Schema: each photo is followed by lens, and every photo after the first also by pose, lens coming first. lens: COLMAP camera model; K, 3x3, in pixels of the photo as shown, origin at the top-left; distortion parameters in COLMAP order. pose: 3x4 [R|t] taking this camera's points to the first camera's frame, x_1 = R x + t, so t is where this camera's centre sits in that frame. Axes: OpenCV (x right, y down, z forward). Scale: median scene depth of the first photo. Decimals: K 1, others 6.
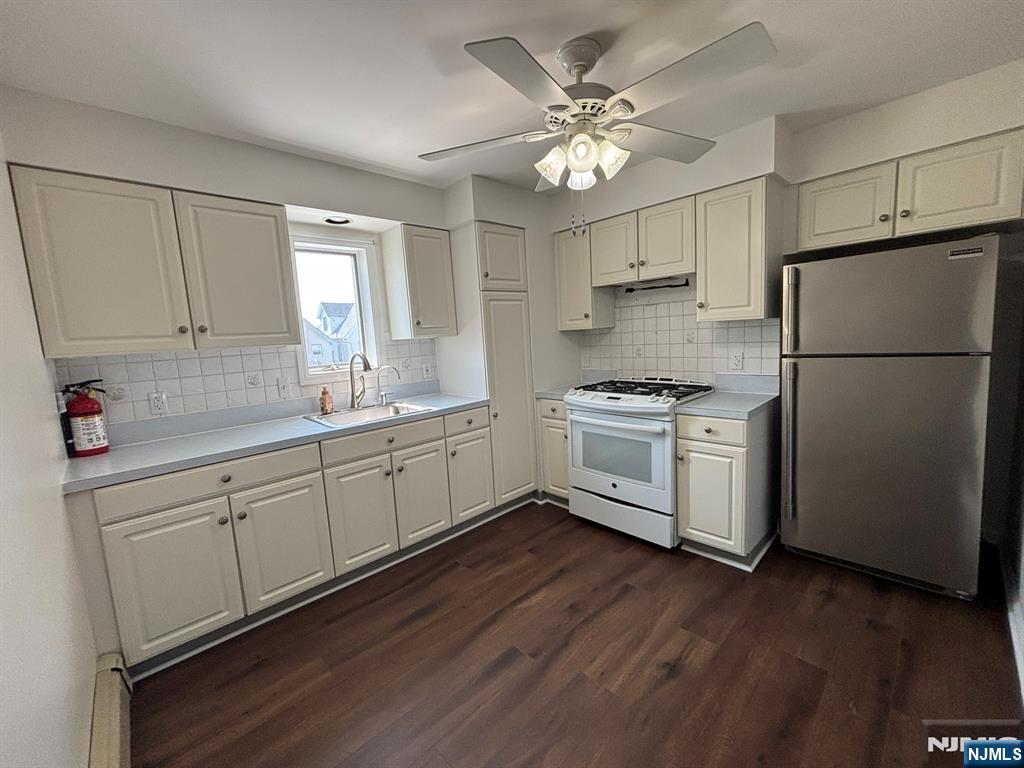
lens RADIAL K [[412.8, 0, 511.1], [0, 412.8, 388.0], [0, 0, 1]] dist [-0.012672, 0.000043]
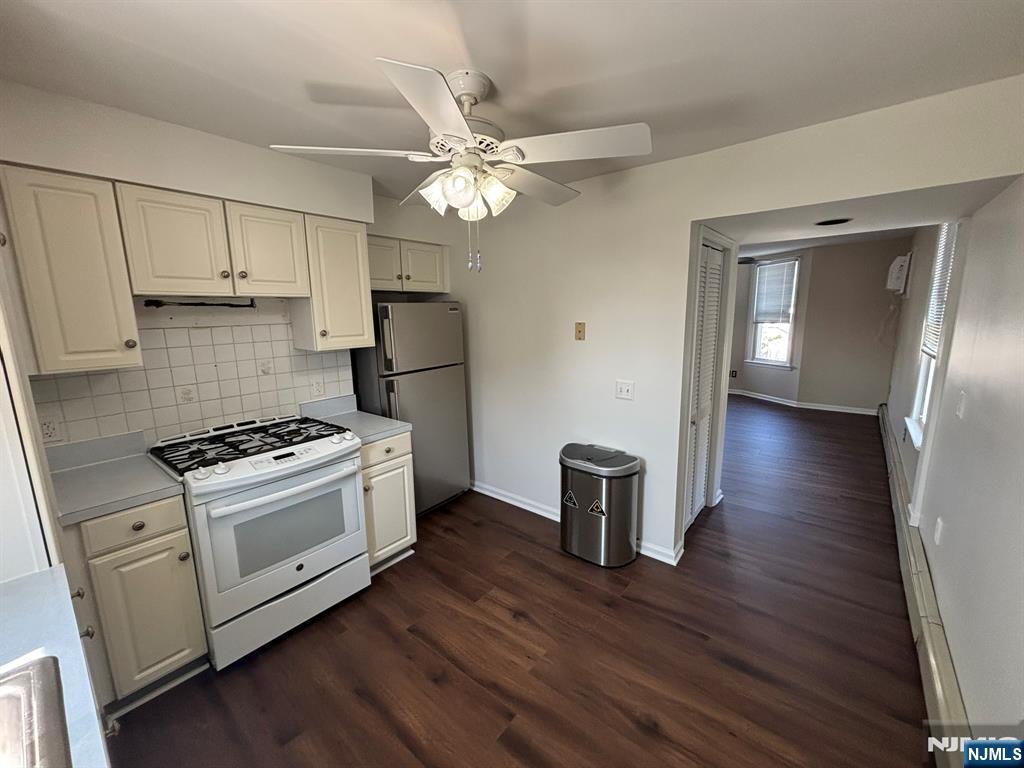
lens RADIAL K [[412.8, 0, 511.1], [0, 412.8, 388.0], [0, 0, 1]] dist [-0.012672, 0.000043]
pose [[-0.123756, -0.123131, 0.984644, -0.555417], [0.152646, 0.978099, 0.141498, -0.148163], [-0.980502, 0.167814, -0.102250, 0.704754]]
